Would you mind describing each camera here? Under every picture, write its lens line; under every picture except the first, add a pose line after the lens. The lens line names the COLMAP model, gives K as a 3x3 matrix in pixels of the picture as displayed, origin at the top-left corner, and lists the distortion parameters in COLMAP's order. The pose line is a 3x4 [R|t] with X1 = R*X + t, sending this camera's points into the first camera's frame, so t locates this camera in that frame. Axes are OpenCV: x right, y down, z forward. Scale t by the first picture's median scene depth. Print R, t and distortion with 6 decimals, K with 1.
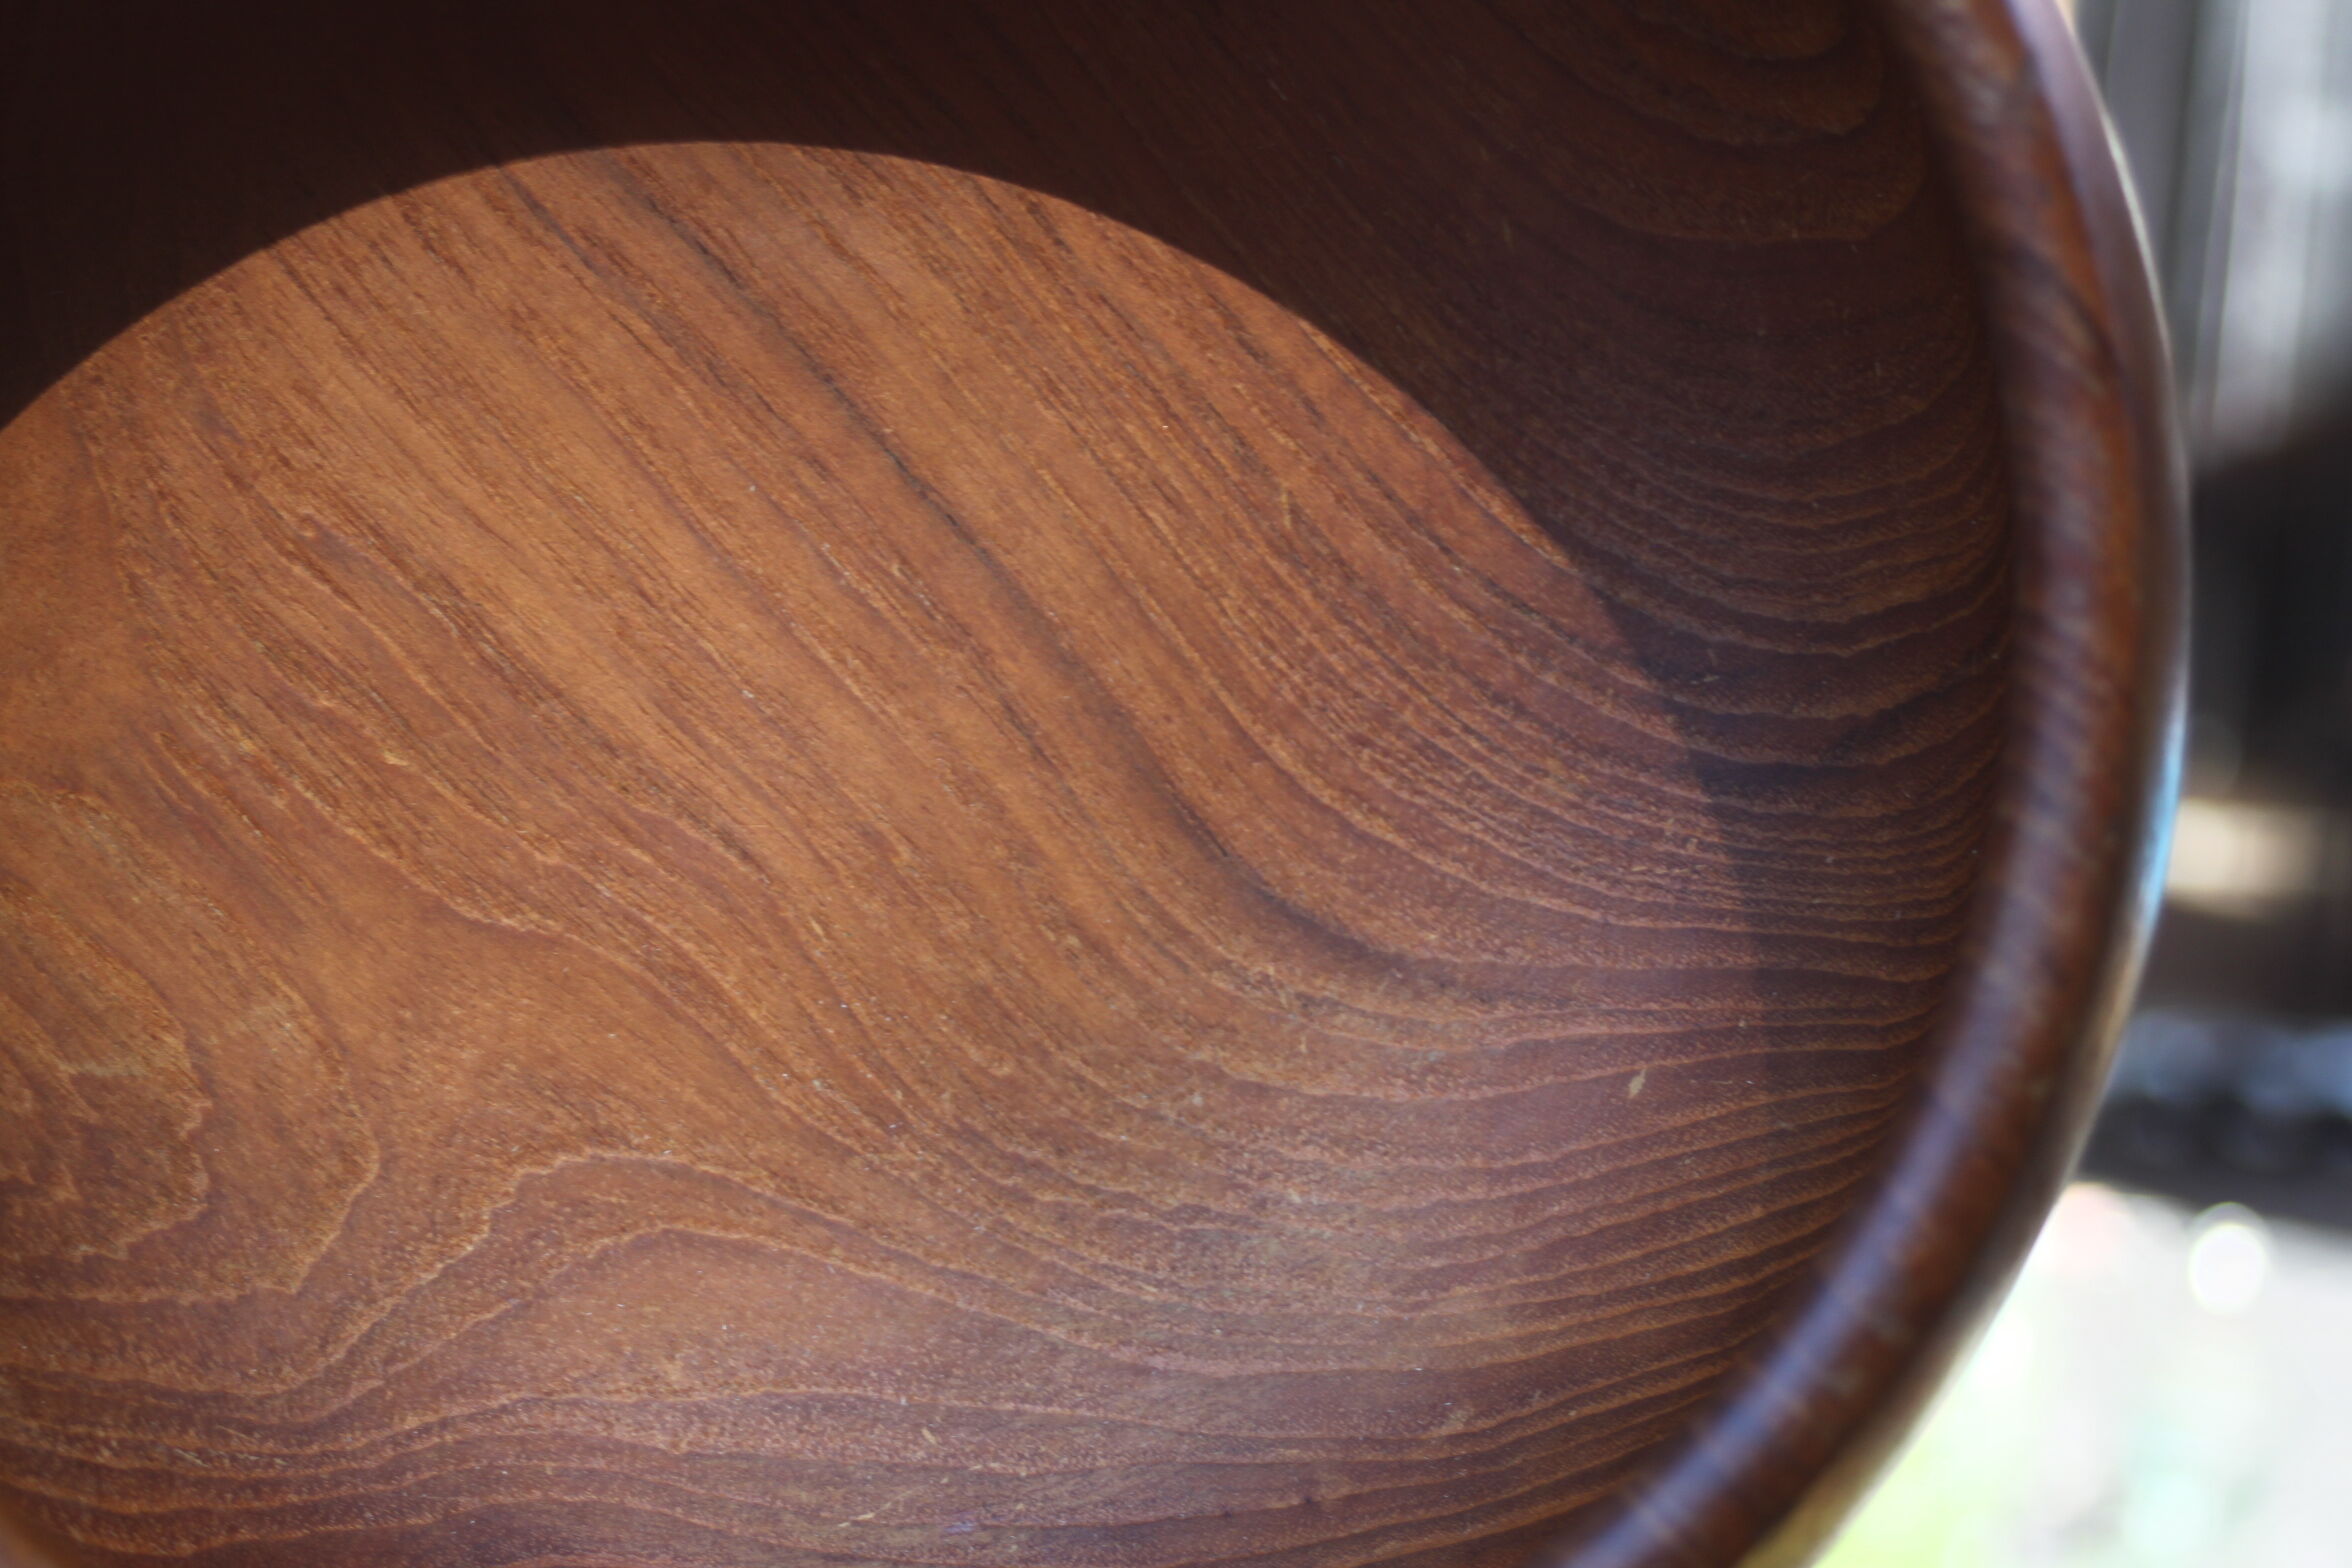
lens RADIAL K [[5203.8, 0, 1175.5], [0, 5203.8, 771.4], [0, 0, 1]] dist [0.016756, 0.000000]
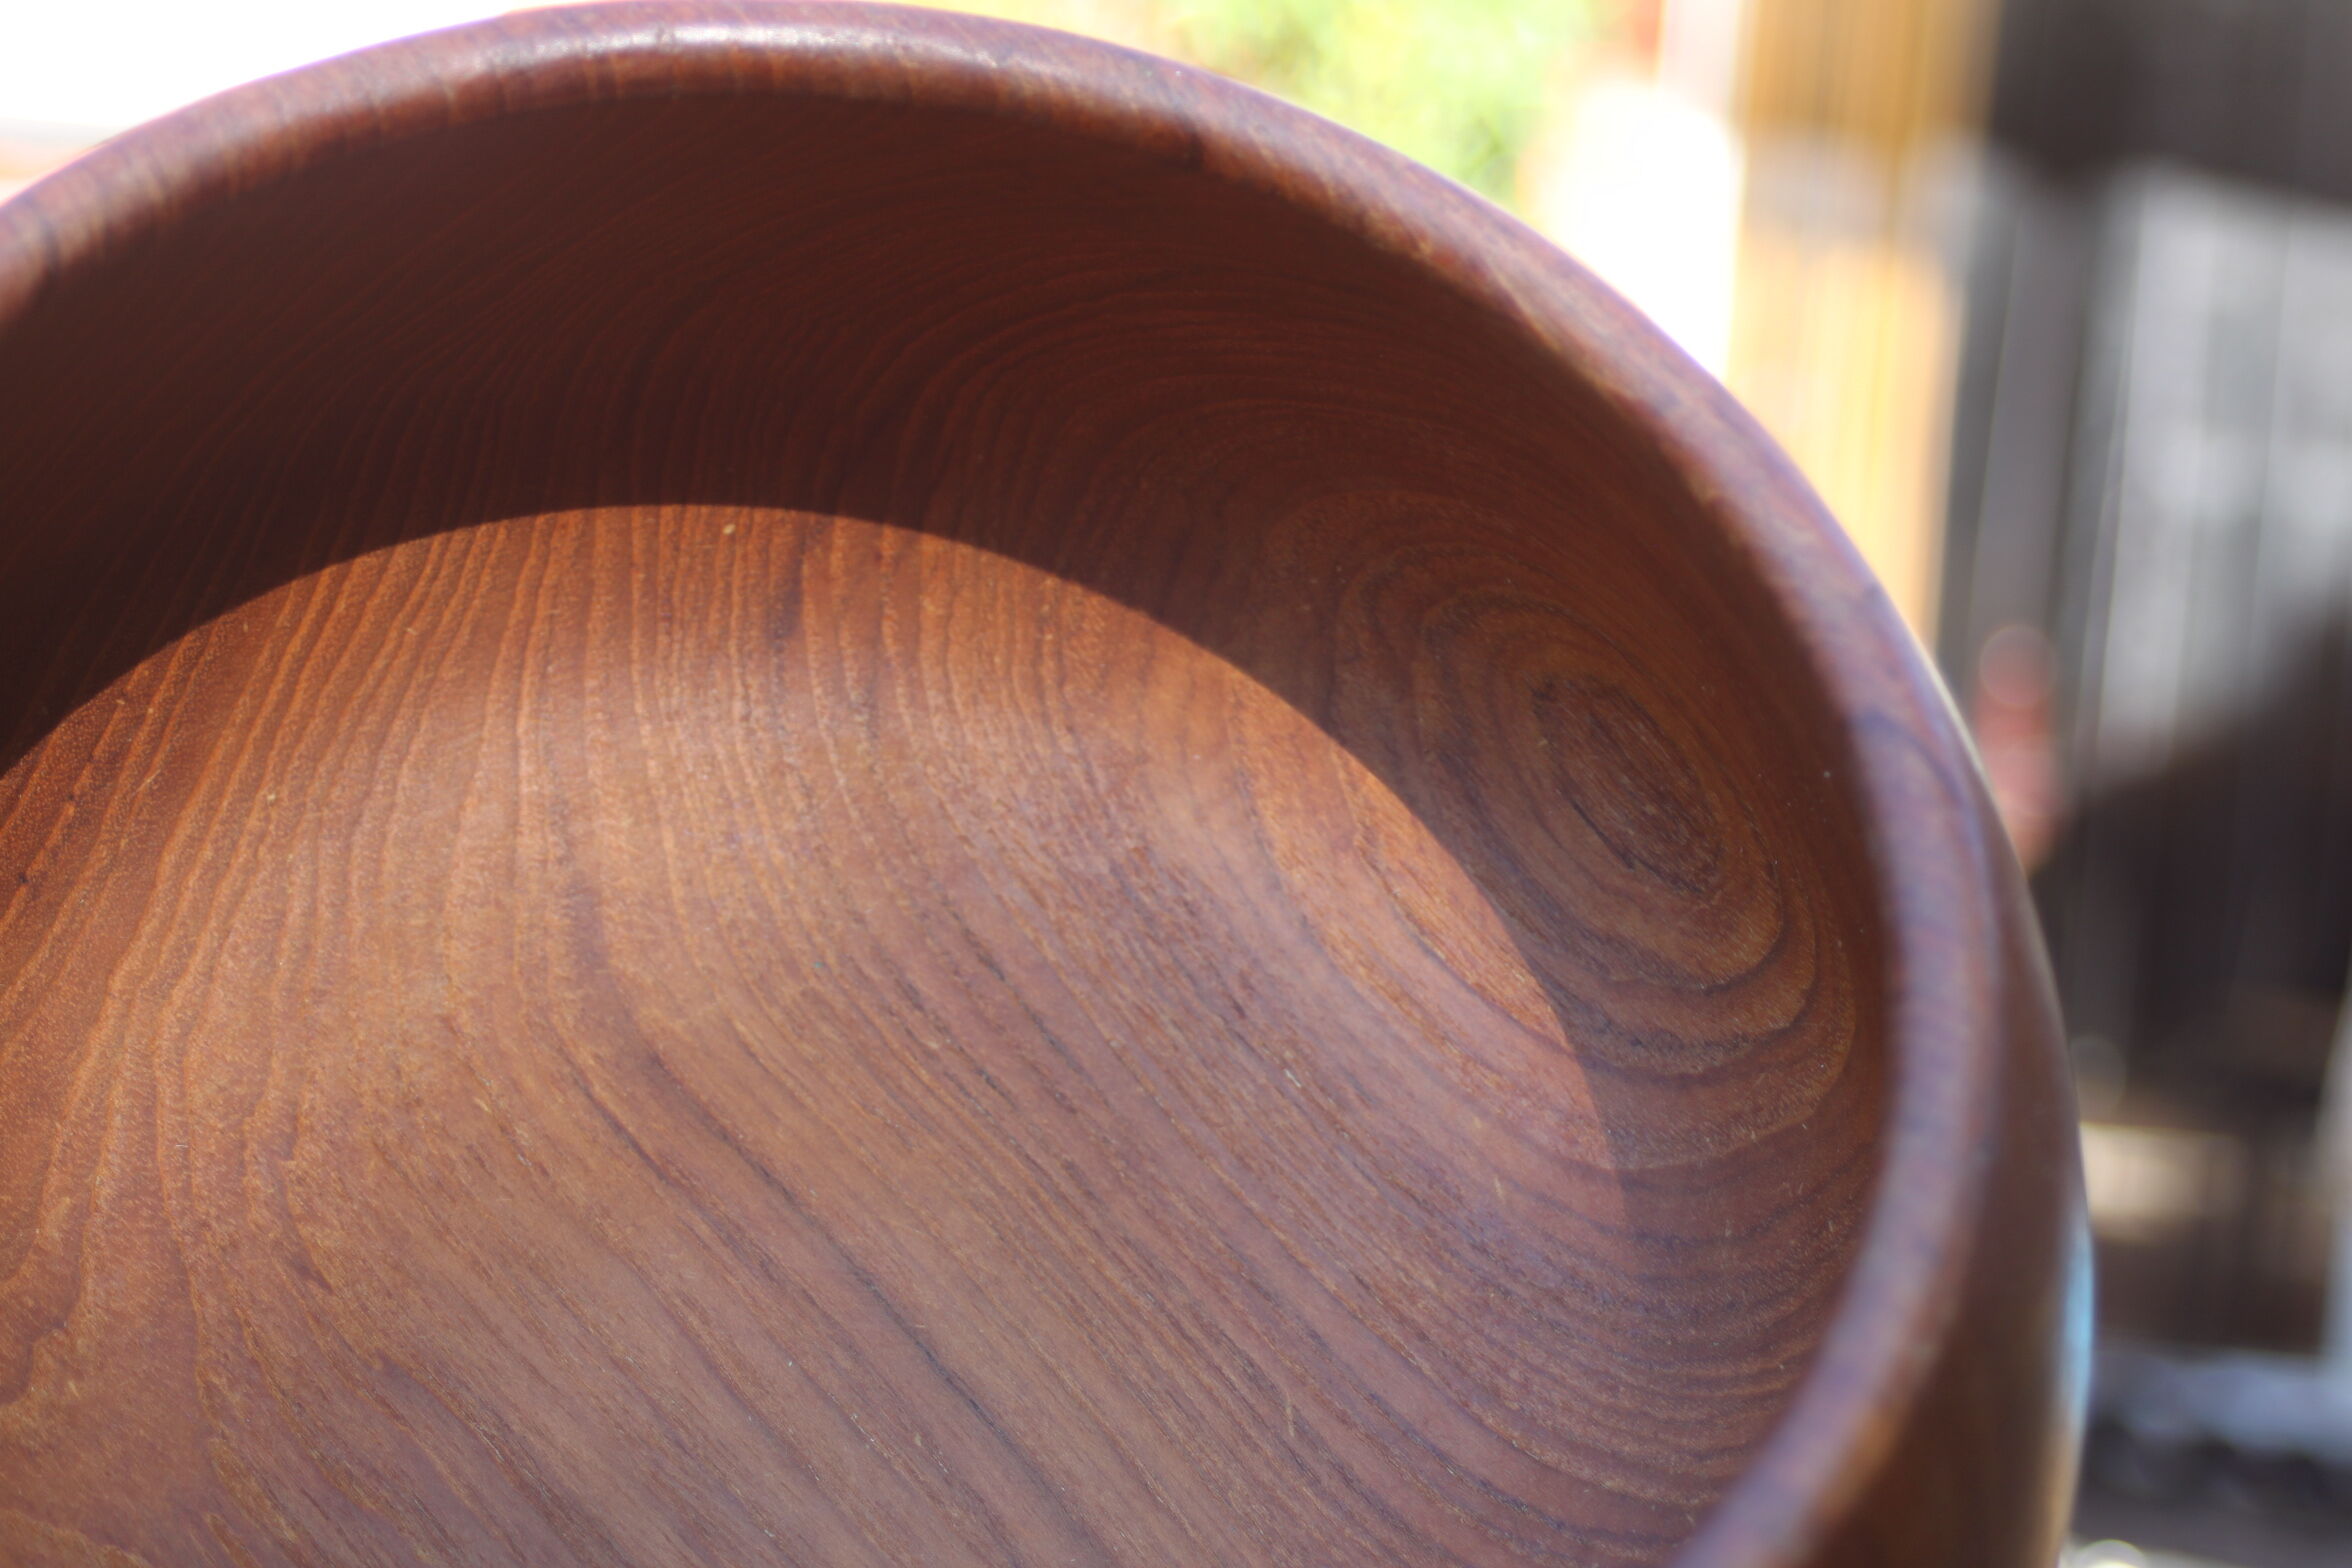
lens RADIAL K [[5203.8, 0, 1176.9], [0, 5203.8, 784.4], [0, 0, 1]] dist [0.016756, 0.000000]
pose [[0.996777, -0.004529, -0.080093, 0.085392], [-0.045542, 0.789975, -0.611445, 0.507347], [0.066041, 0.613122, 0.787223, 0.085481]]
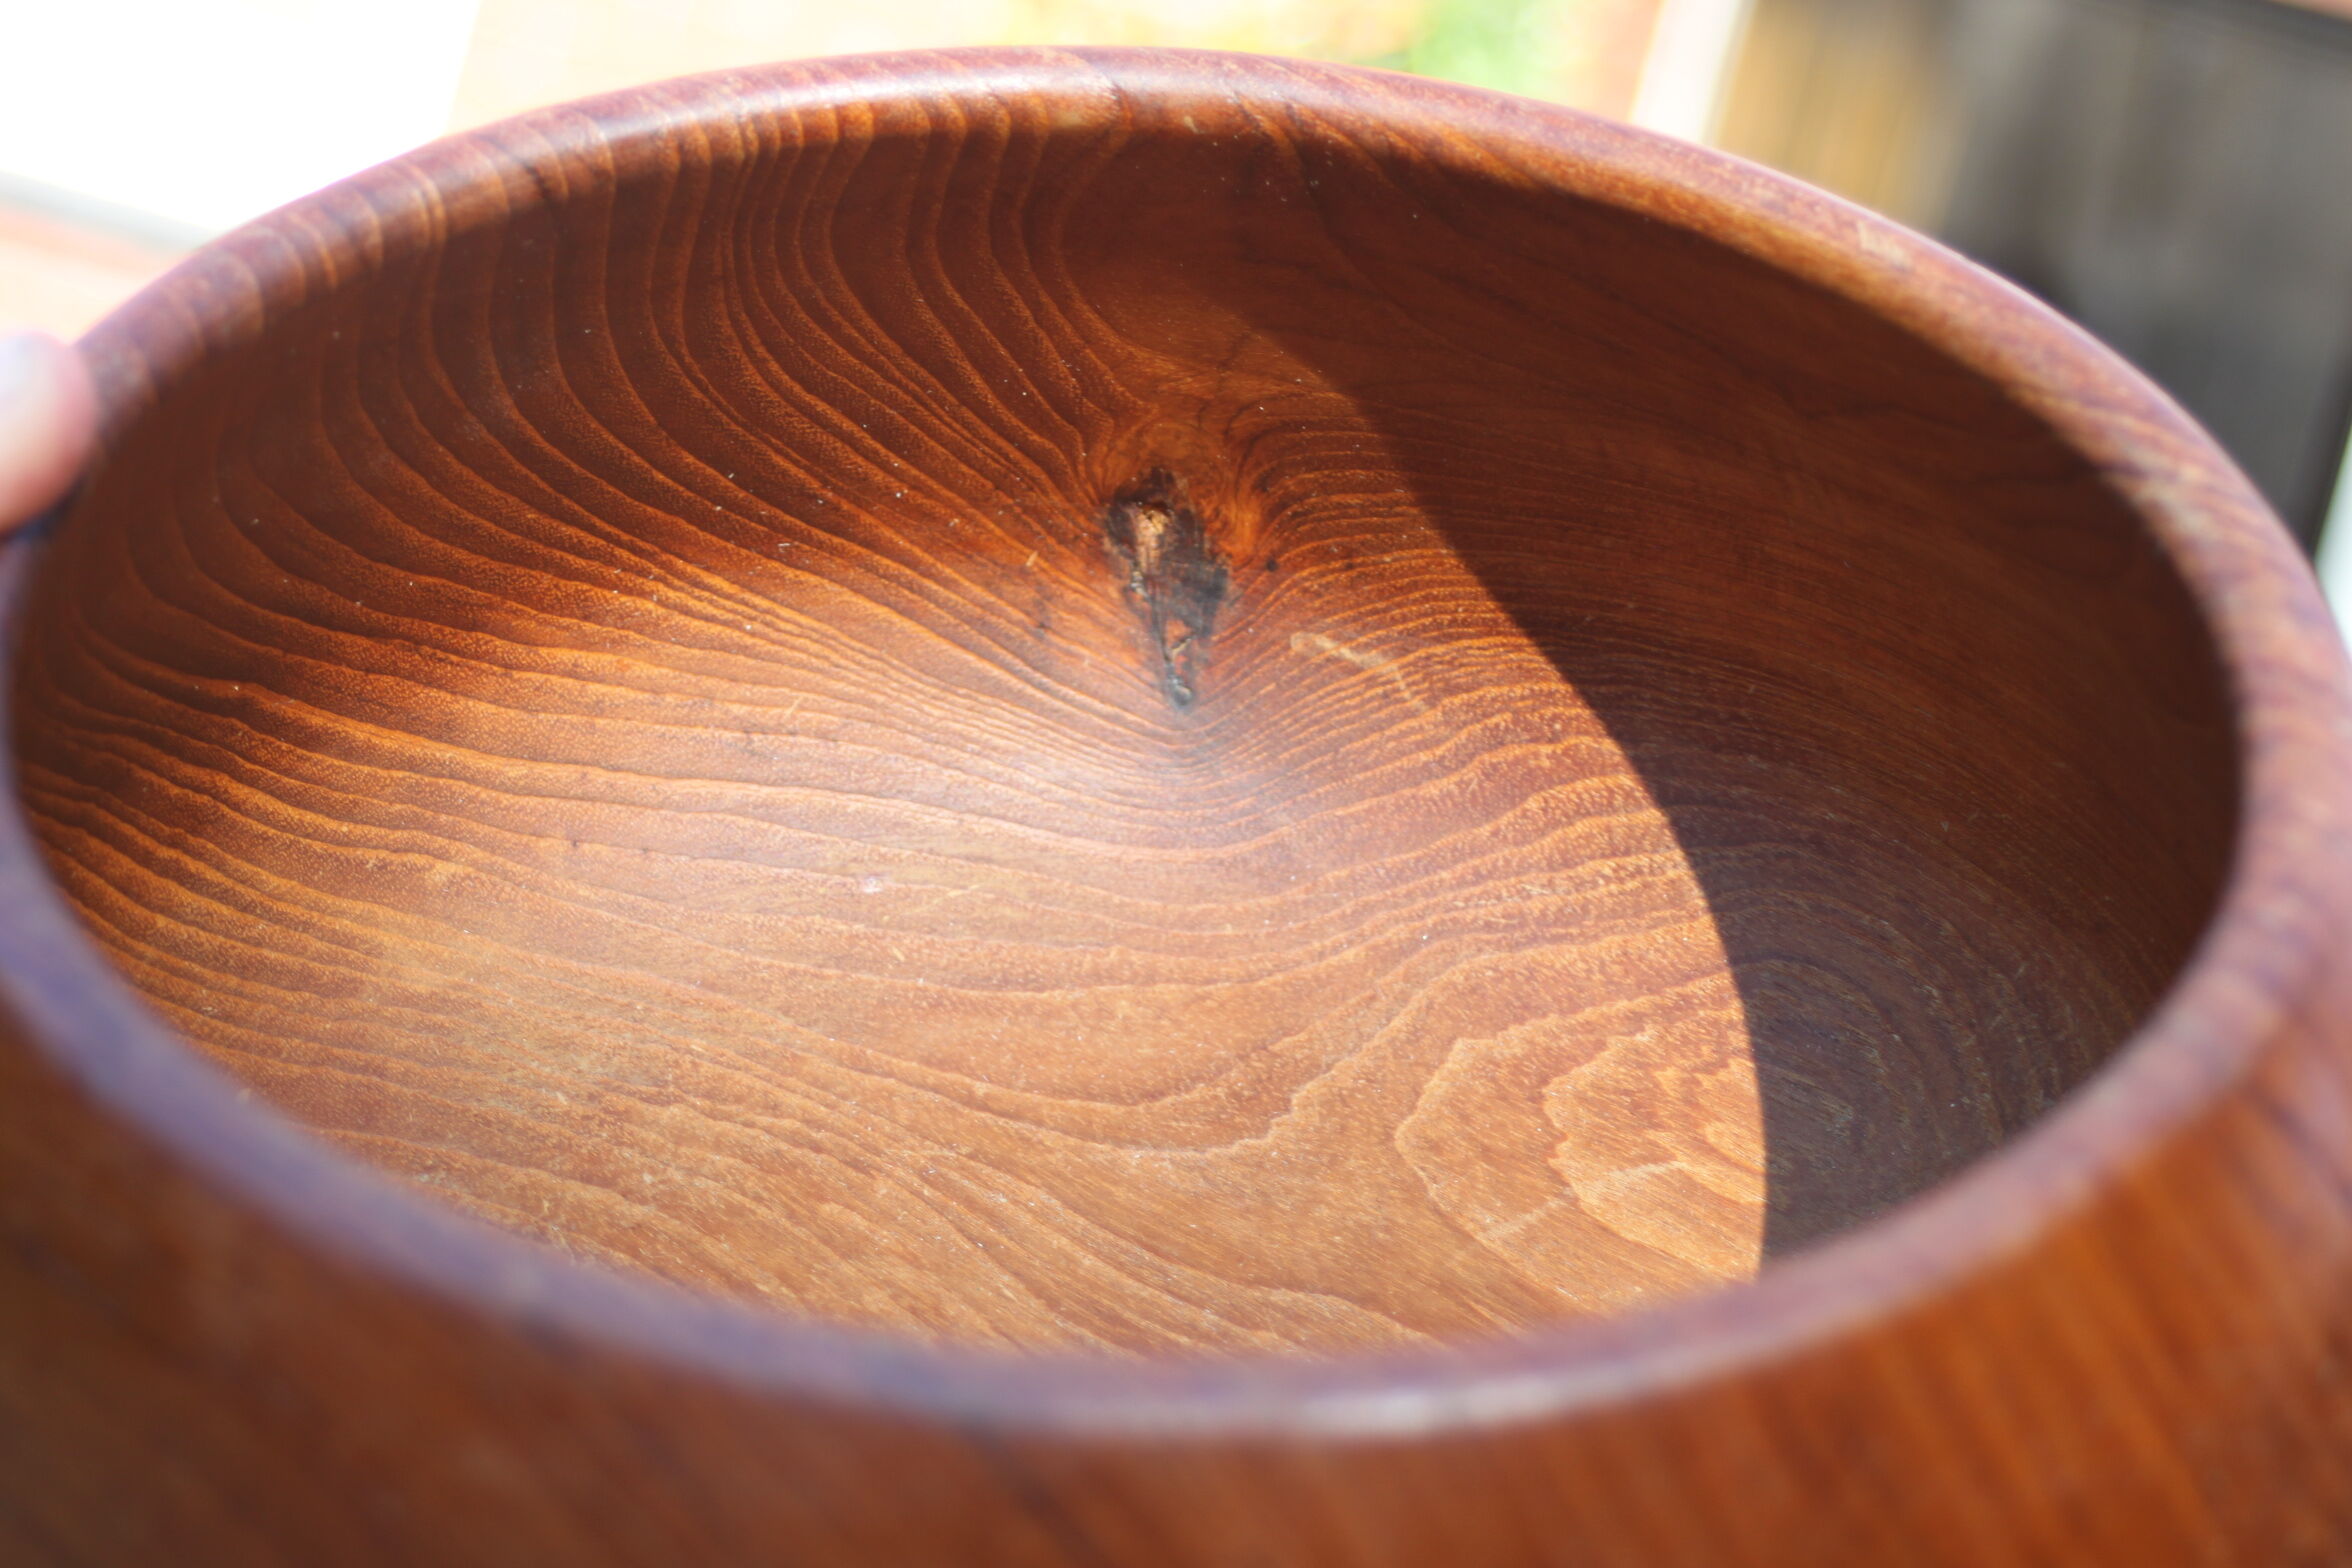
lens RADIAL K [[5203.8, 0, 1183.4], [0, 5203.8, 783.0], [0, 0, 1]] dist [0.016756, 0.000000]
pose [[-0.978627, -0.119051, -0.167681, 0.086648], [-0.068025, -0.582084, 0.810278, -0.774144], [-0.194069, 0.804366, 0.561545, 0.318583]]
